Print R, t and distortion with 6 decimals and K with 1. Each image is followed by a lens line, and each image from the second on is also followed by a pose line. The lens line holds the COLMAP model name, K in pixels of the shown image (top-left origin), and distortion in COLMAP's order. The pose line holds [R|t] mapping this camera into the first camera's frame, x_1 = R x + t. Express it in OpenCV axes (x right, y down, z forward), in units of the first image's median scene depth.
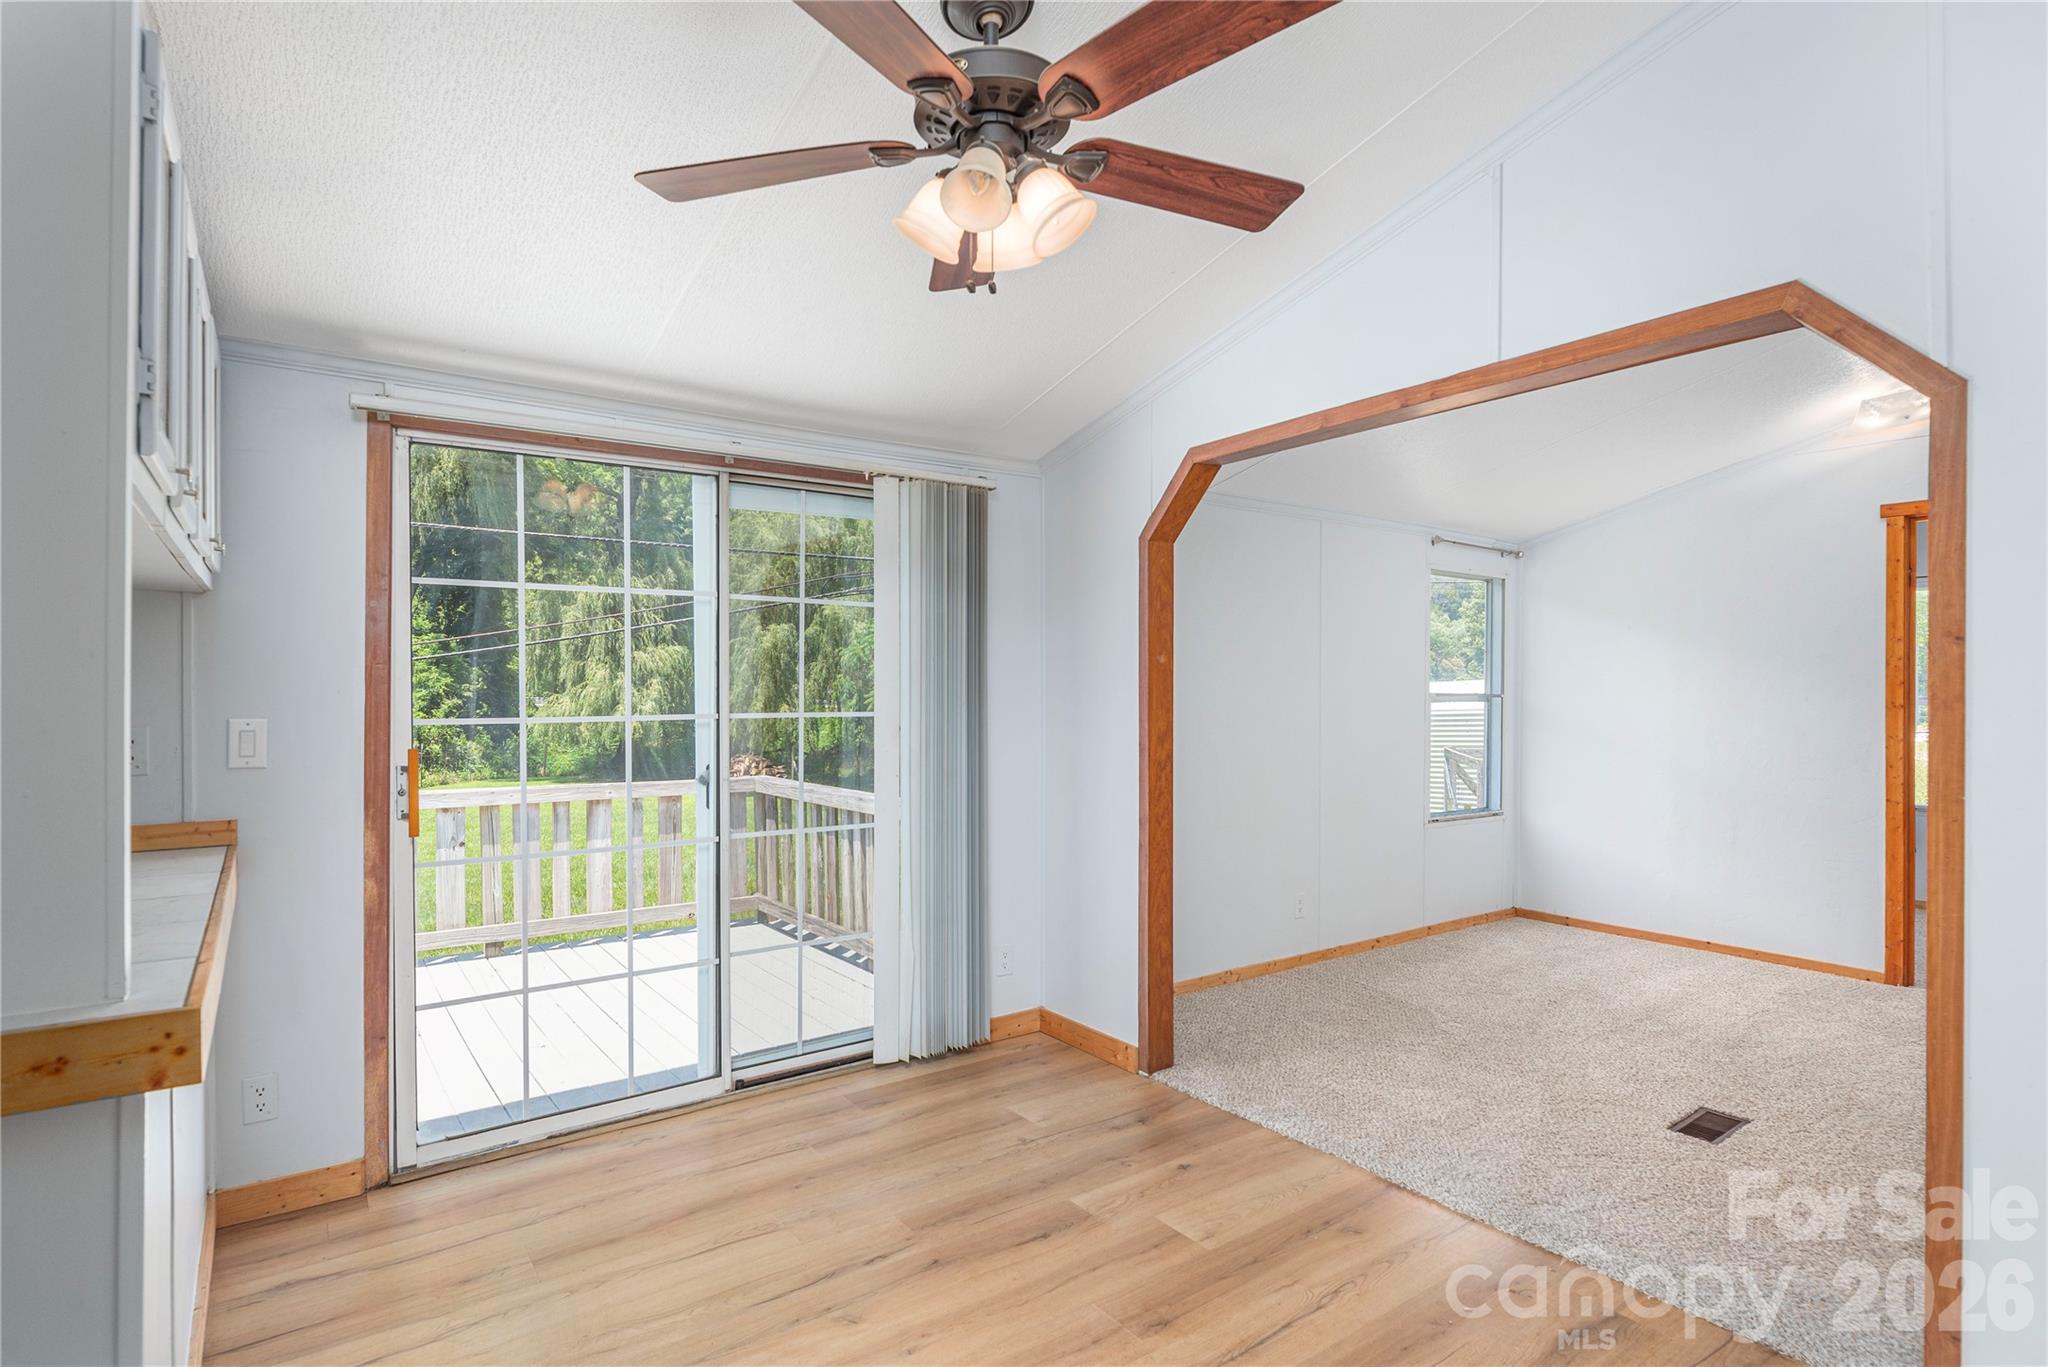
lens RADIAL K [[1039.7, 0, 1028.4], [0, 1039.7, 689.8], [0, 0, 1]] dist [0.001428, 0.001128]
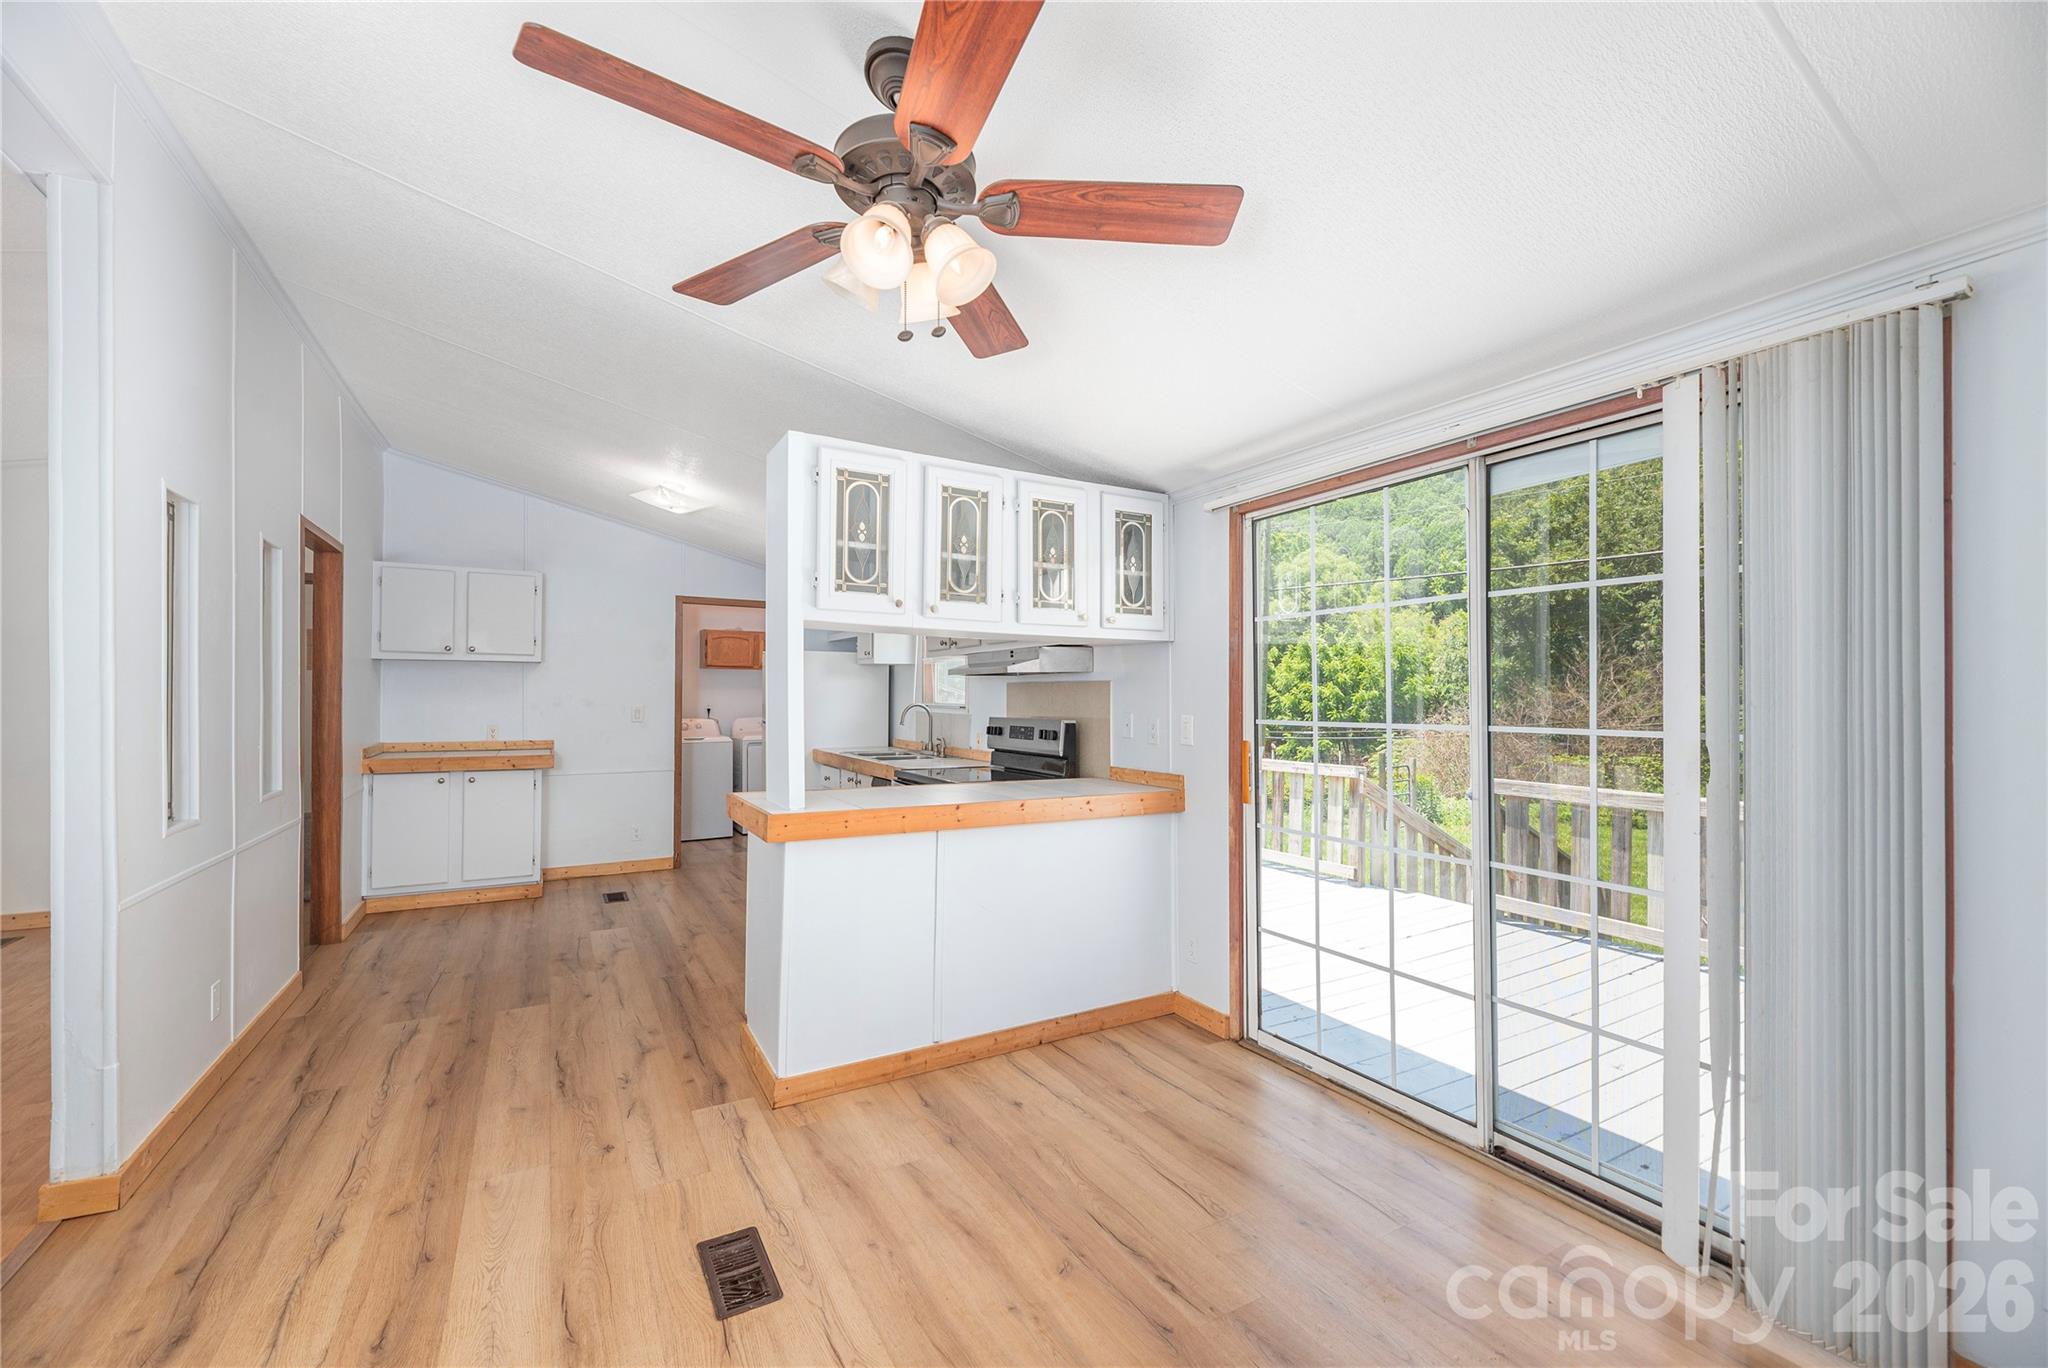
lens RADIAL K [[846.6, 0, 1035.6], [0, 846.6, 691.8], [0, 0, 1]] dist [0.001285, -0.000568]
pose [[-0.100319, -0.007758, -0.994925, 0.495108], [-0.002112, 0.999969, -0.007584, 0.000405], [0.994953, 0.001341, -0.100332, 0.718800]]
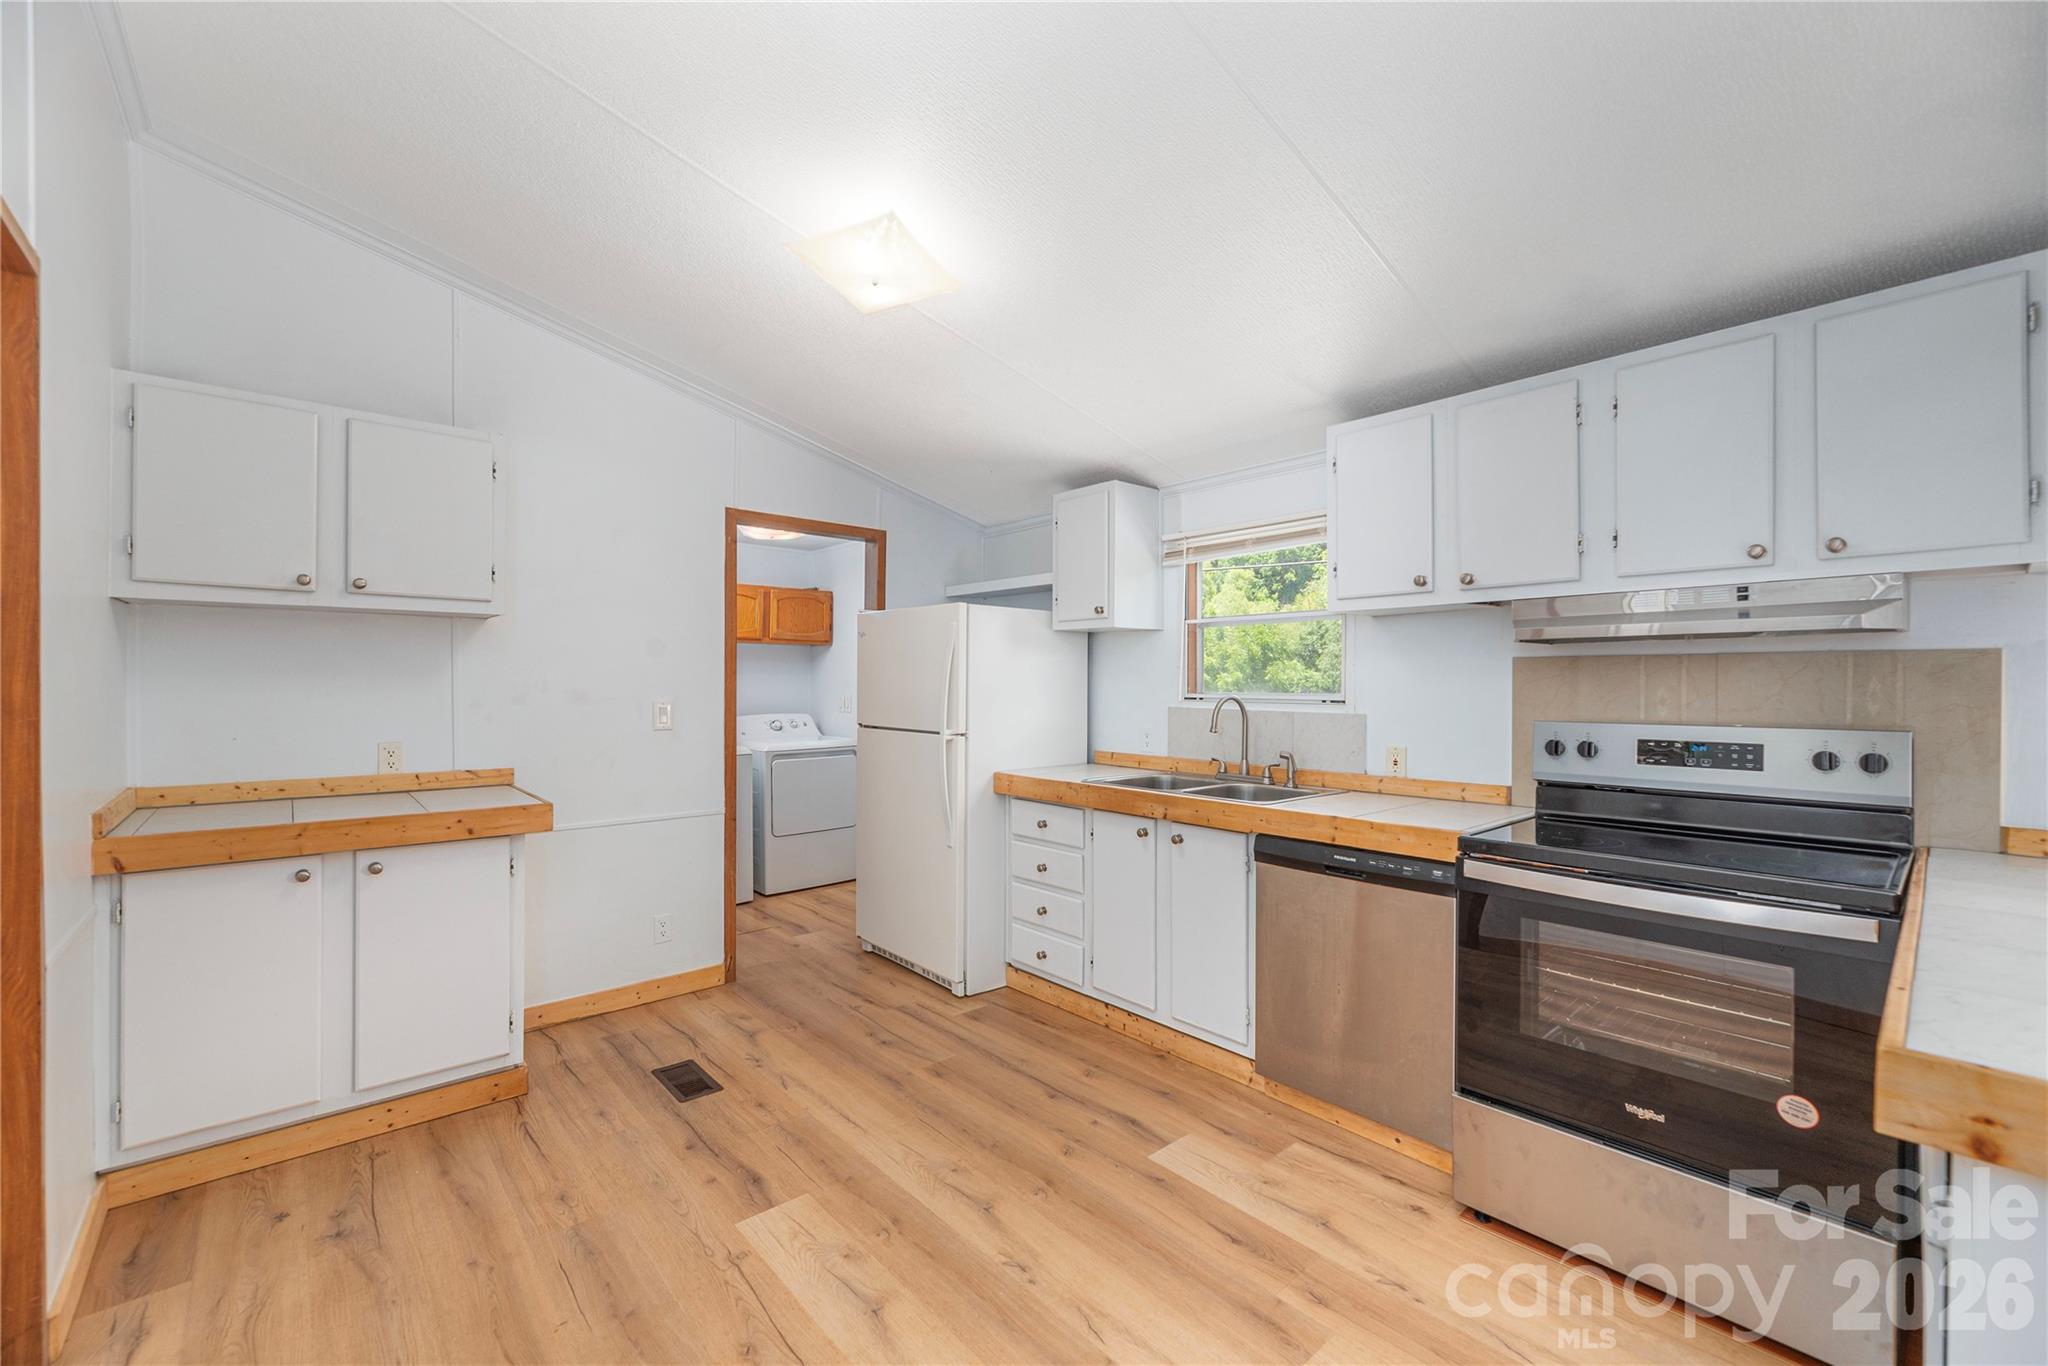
lens RADIAL K [[846.6, 0, 1033.5], [0, 846.6, 684.7], [0, 0, 1]] dist [0.001285, -0.000568]
pose [[0.104717, -0.000147, -0.994502, -0.240714], [0.000142, 1.000000, -0.000133, -0.000514], [0.994502, -0.000127, 0.104717, -0.049552]]
